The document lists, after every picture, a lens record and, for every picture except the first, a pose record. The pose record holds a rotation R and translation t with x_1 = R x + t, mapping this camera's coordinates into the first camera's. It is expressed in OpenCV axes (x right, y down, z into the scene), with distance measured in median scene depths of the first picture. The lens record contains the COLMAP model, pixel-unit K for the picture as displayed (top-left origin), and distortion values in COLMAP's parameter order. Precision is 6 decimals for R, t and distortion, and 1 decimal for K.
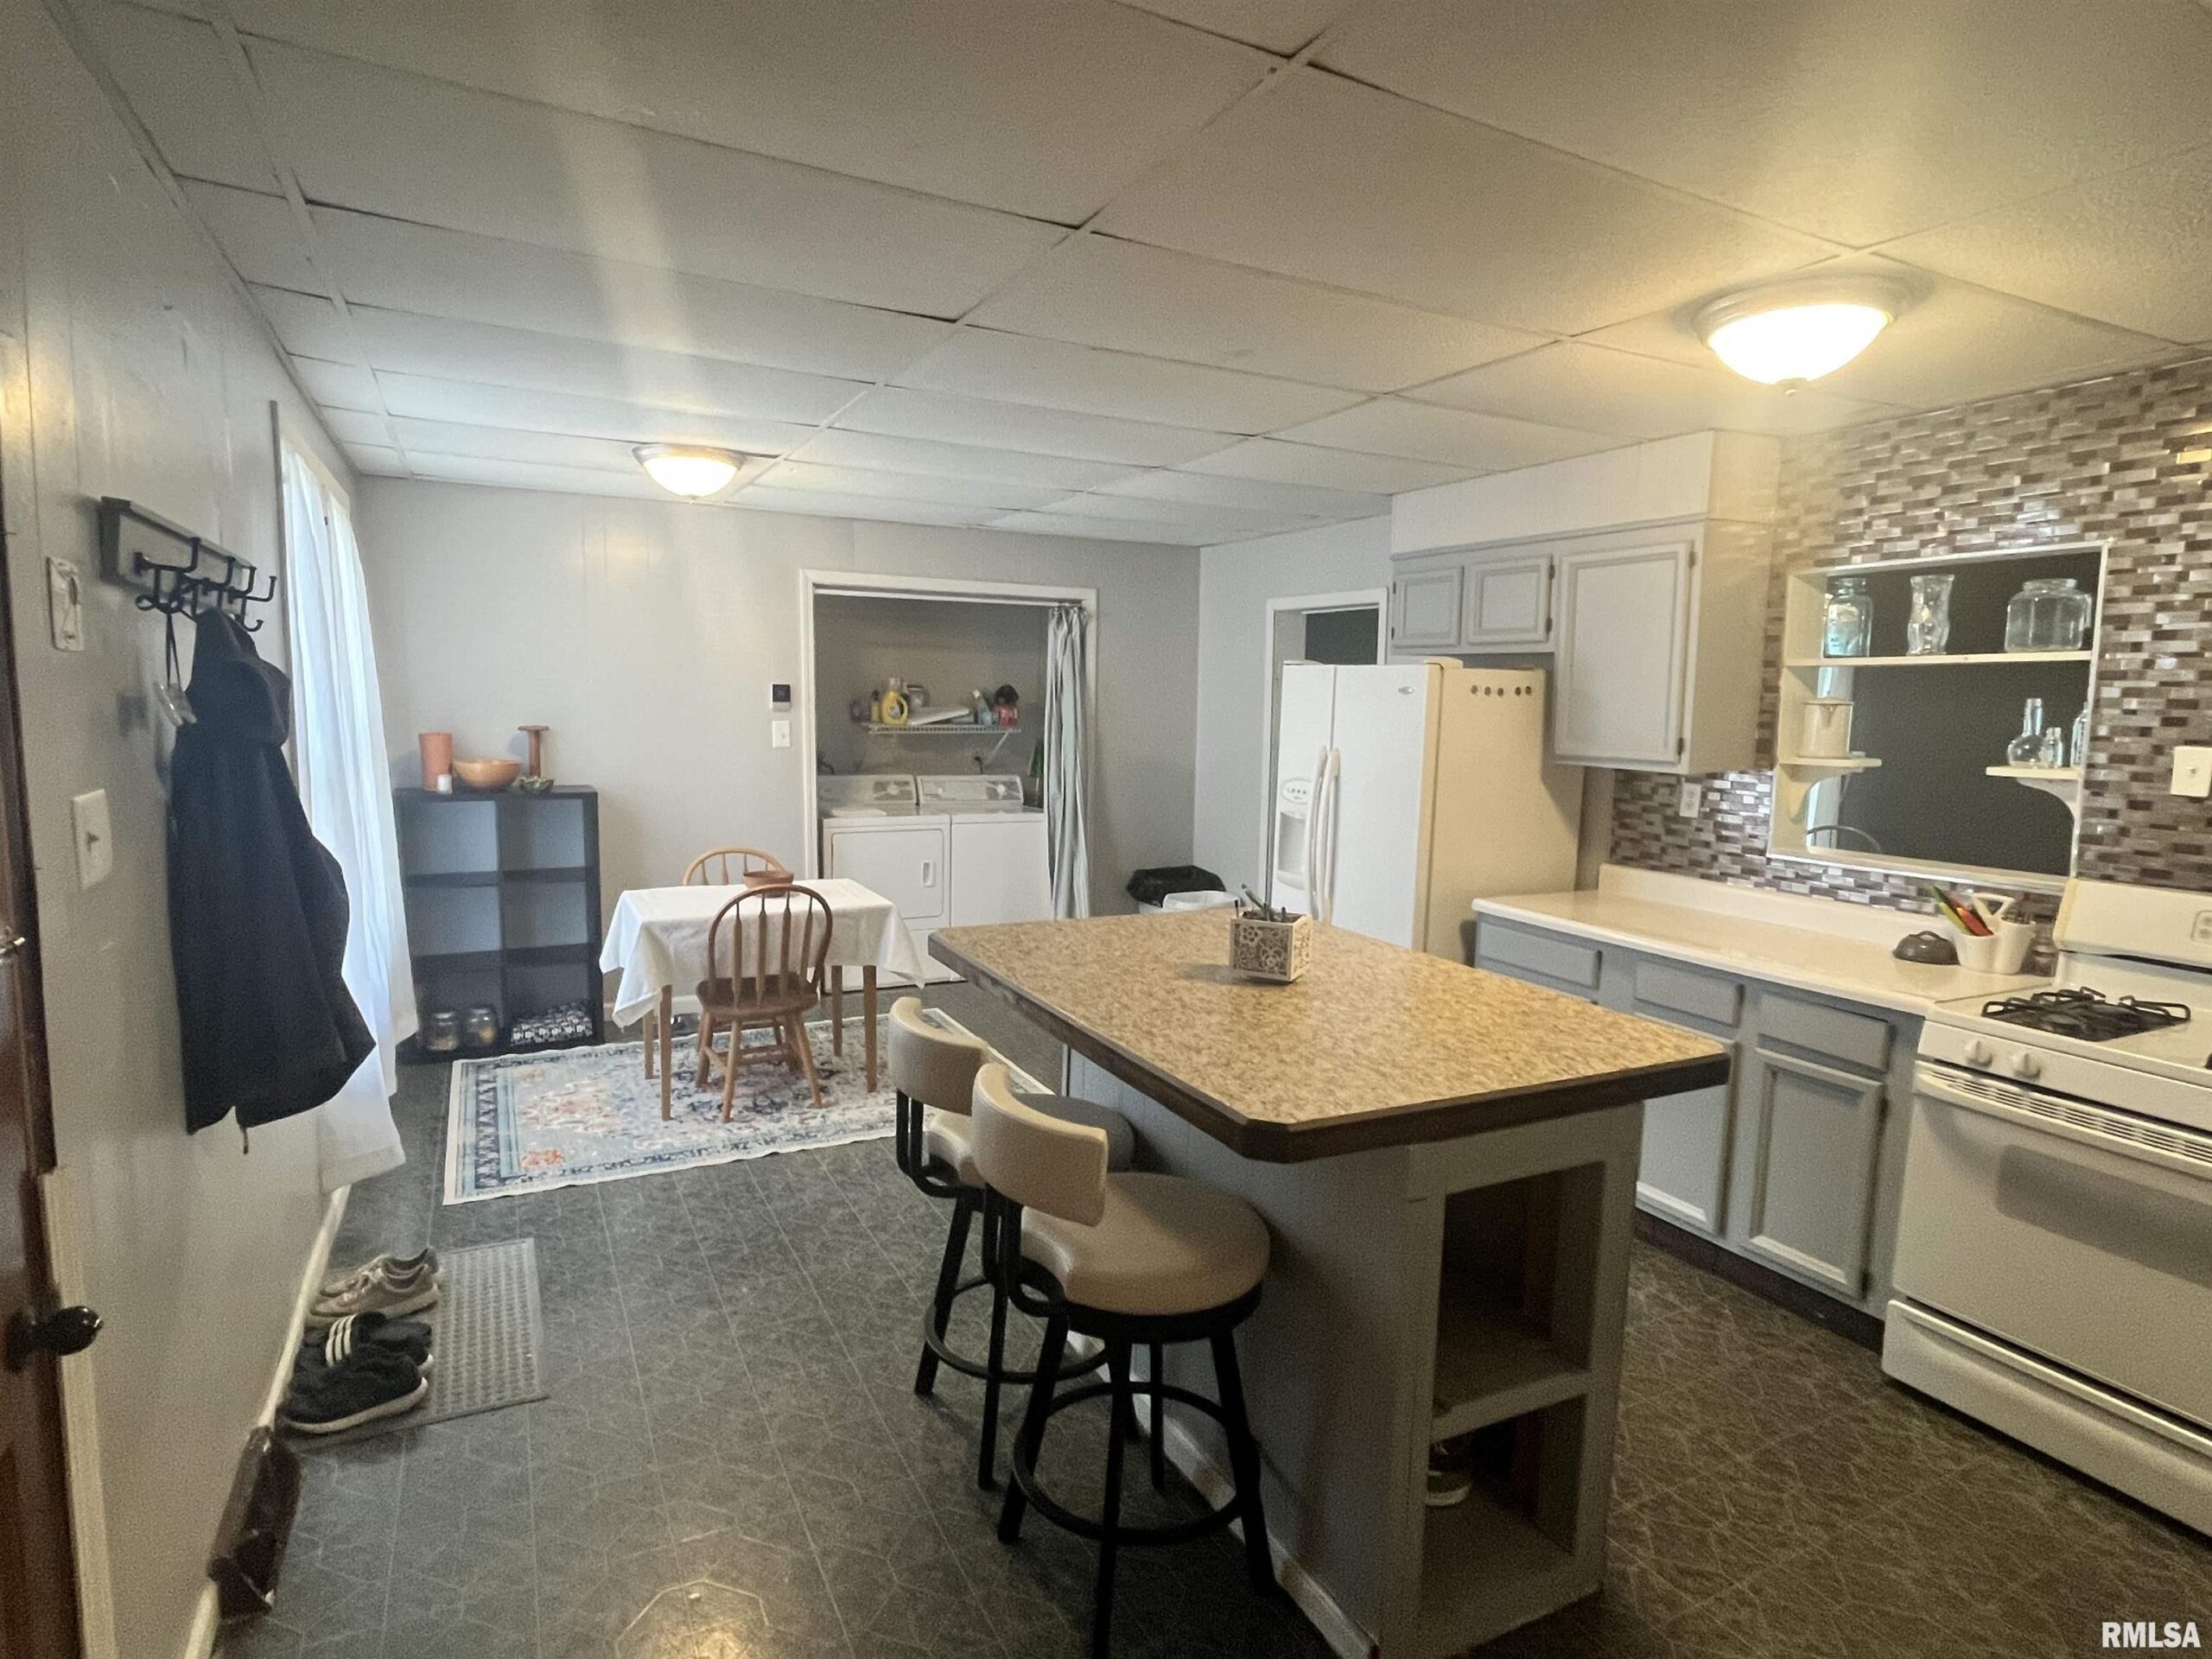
lens RADIAL K [[1162.3, 0, 1104.9], [0, 1162.3, 824.6], [0, 0, 1]] dist [-0.001461, -0.002055]
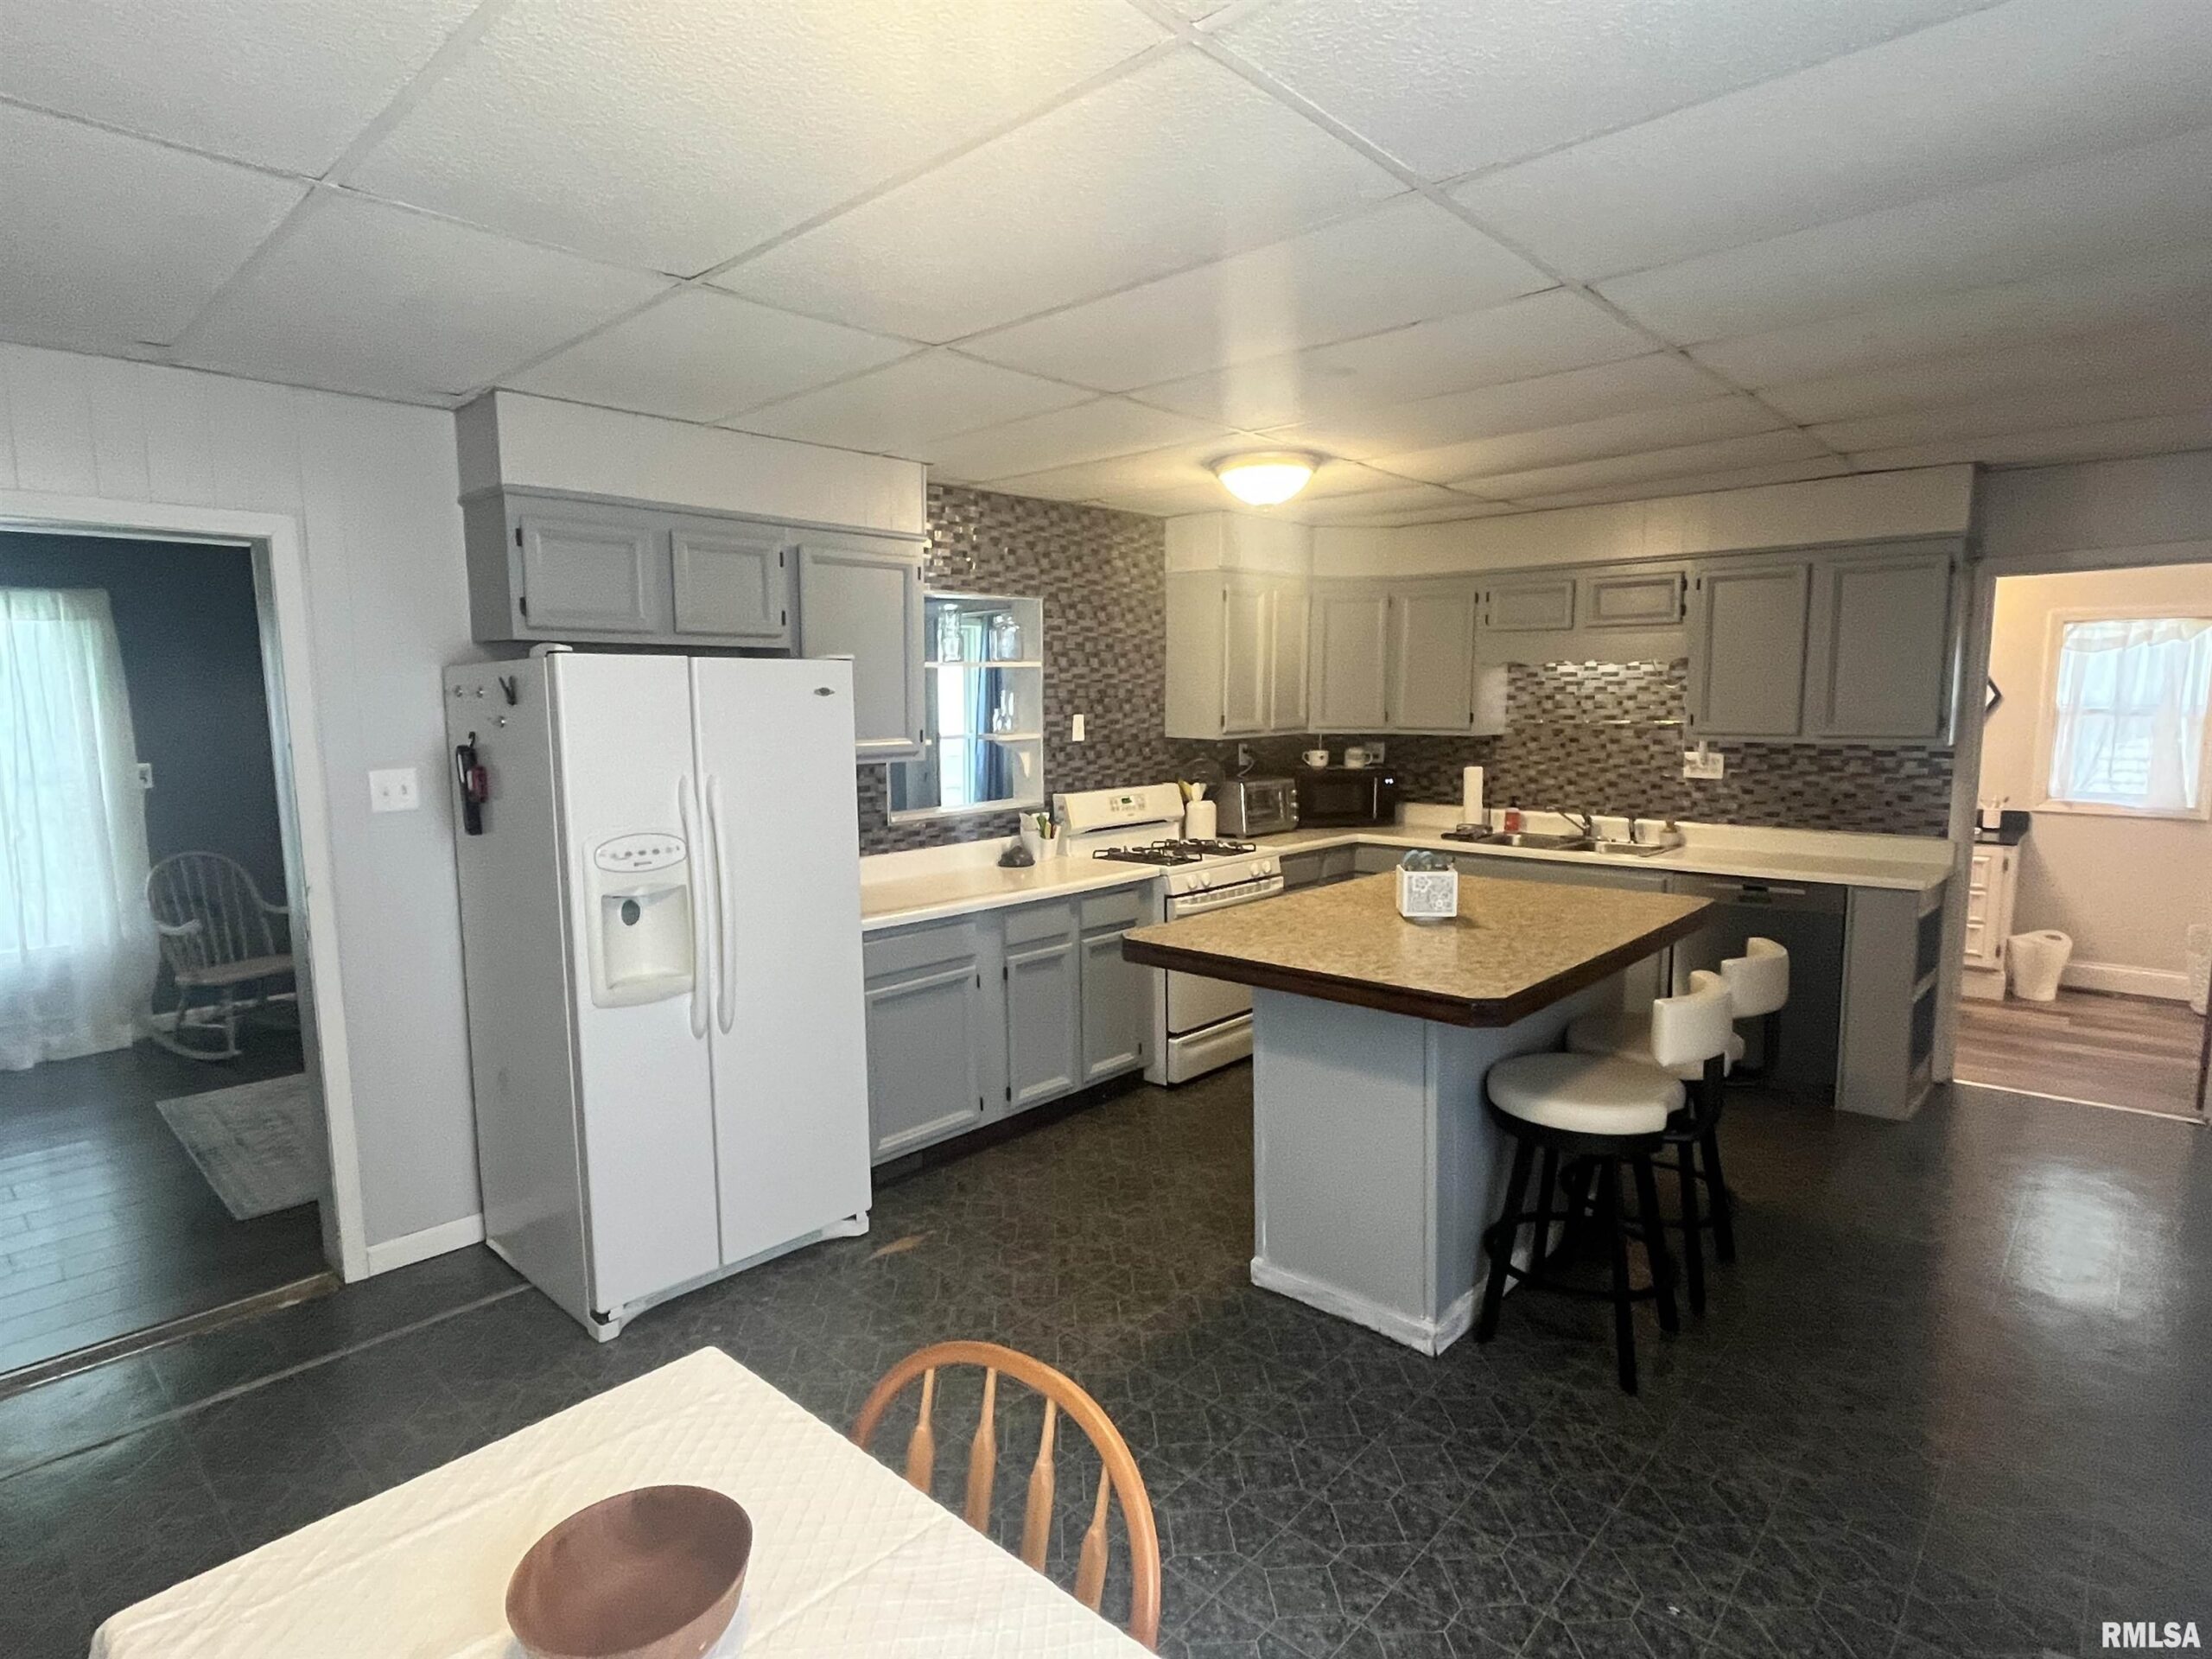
lens RADIAL K [[1162.3, 0, 1079.3], [0, 1162.3, 834.3], [0, 0, 1]] dist [-0.001461, -0.002055]
pose [[-0.332161, -0.129493, 0.934292, -0.840966], [0.110384, 0.978388, 0.174848, -0.205995], [-0.936741, 0.161209, -0.310688, 1.614135]]
